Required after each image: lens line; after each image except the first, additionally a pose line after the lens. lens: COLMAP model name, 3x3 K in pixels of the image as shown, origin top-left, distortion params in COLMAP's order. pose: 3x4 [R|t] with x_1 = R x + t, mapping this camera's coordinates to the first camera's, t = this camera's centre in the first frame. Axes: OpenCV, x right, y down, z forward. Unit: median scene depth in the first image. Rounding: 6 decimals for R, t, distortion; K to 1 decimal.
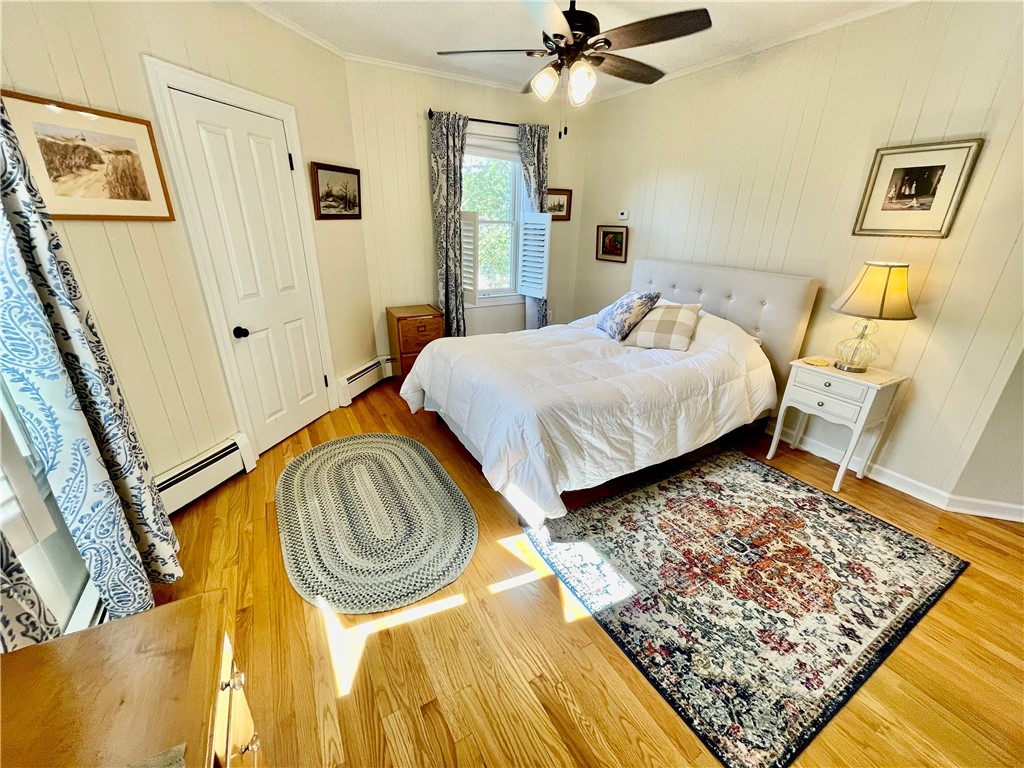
lens RADIAL K [[410.7, 0, 511.0], [0, 410.7, 381.8], [0, 0, 1]] dist [-0.000865, -0.001458]
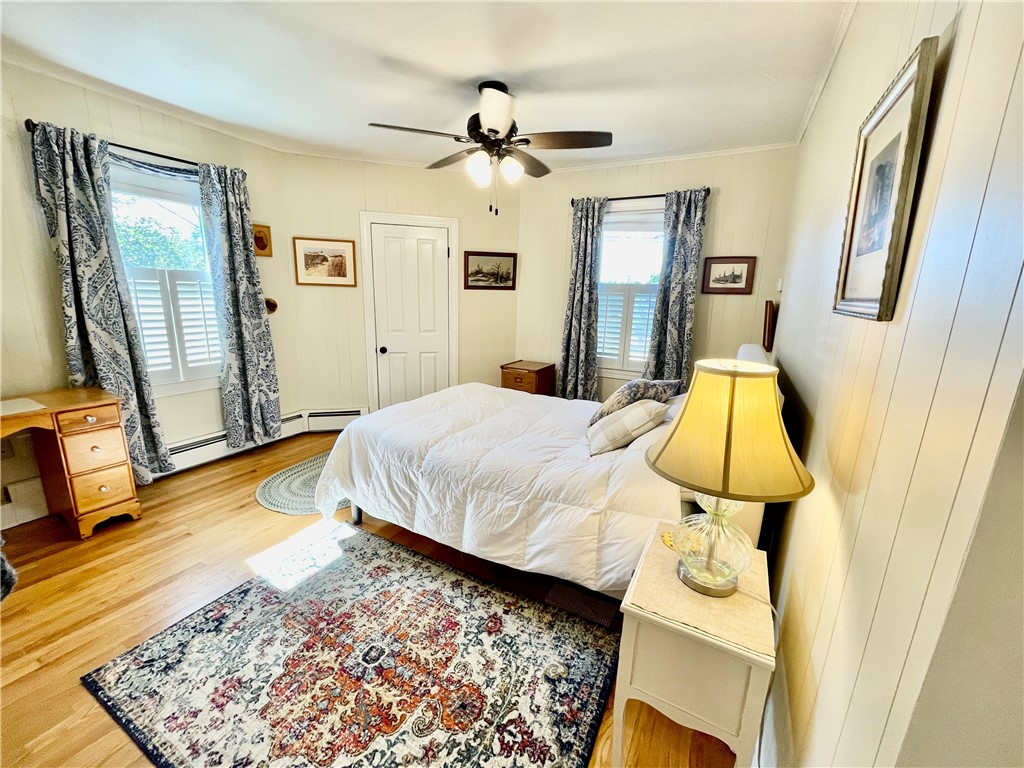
lens RADIAL K [[410.7, 0, 515.5], [0, 410.7, 382.5], [0, 0, 1]] dist [-0.000865, -0.001458]
pose [[0.534156, 0.185160, -0.824859, 1.400391], [-0.327638, 0.944803, -0.000085, -0.230123], [0.779314, 0.270301, 0.565338, 0.663836]]
